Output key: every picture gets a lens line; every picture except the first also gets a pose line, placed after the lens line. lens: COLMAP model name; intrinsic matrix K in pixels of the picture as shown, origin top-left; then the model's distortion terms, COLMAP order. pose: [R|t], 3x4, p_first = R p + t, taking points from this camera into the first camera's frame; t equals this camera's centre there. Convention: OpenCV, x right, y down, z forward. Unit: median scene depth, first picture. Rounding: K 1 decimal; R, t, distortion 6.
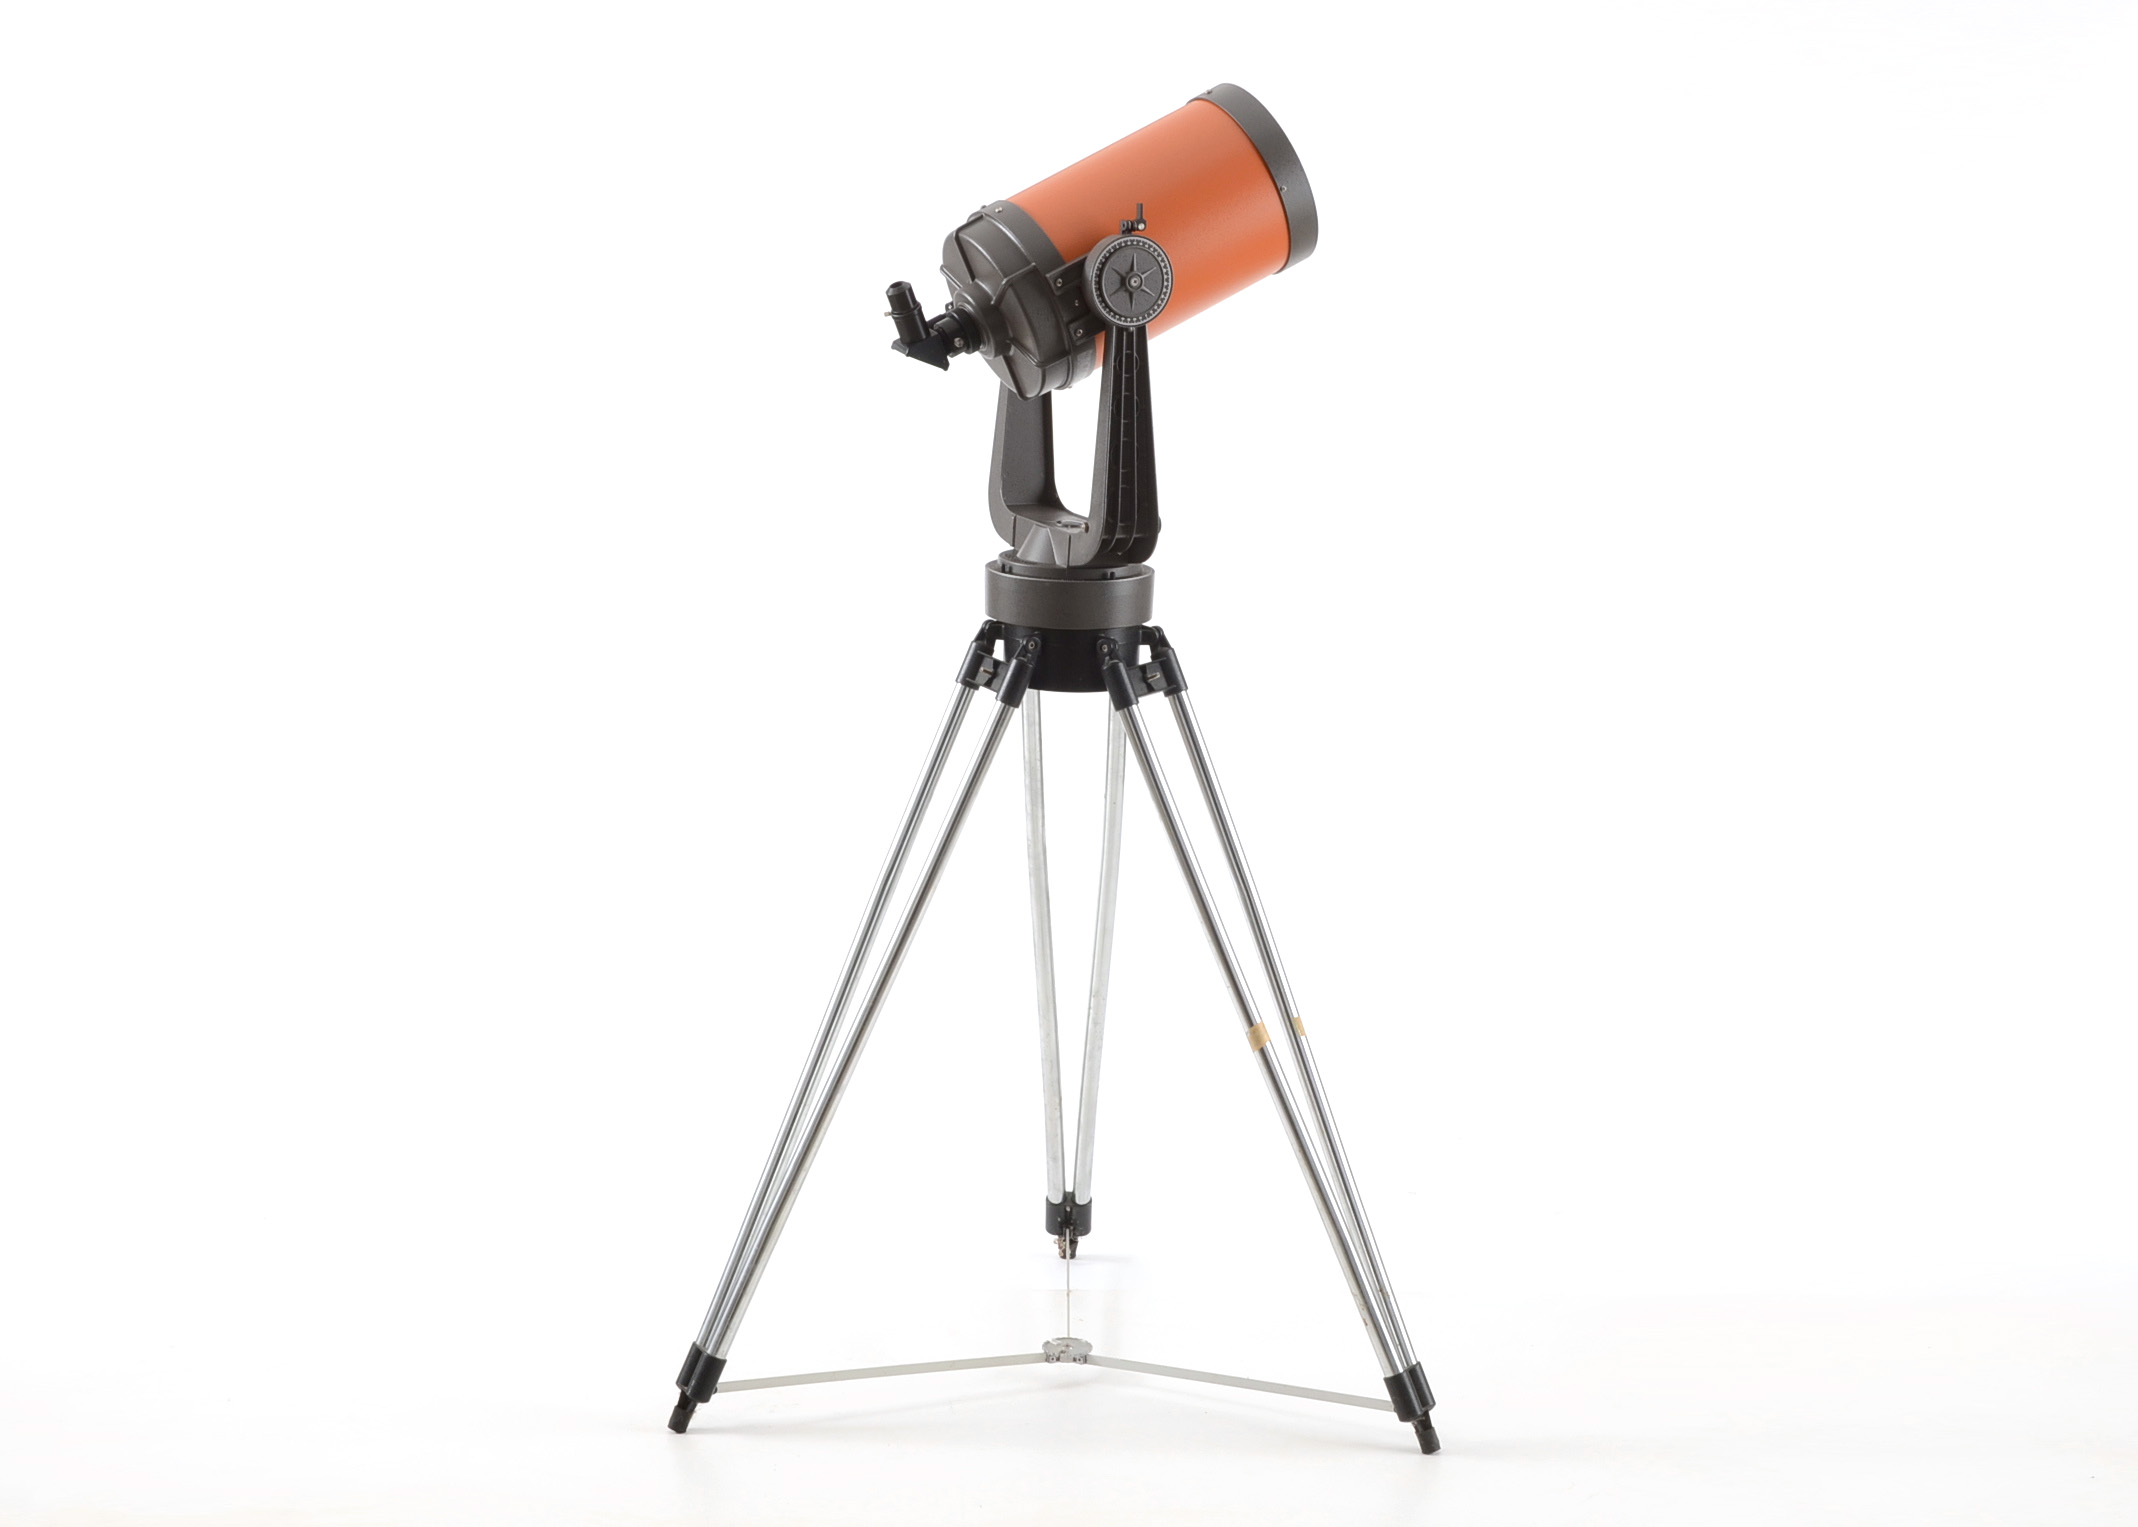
lens RADIAL K [[3923.0, 0, 1151.8], [0, 3923.0, 763.1], [0, 0, 1]] dist [0.177463, -0.016917]
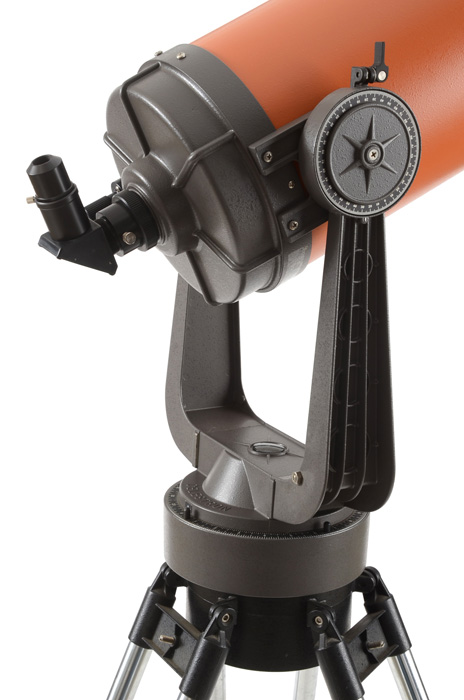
lens RADIAL K [[1354.7, 0, 232.0], [0, 1354.7, 350.0], [0, 0, 1]] dist [0.334075, 0.245041]
pose [[0.999641, -0.009390, 0.025089, -0.036226], [0.008540, 0.999393, 0.033760, -0.094060], [-0.025391, -0.033533, 0.999115, 0.739694]]
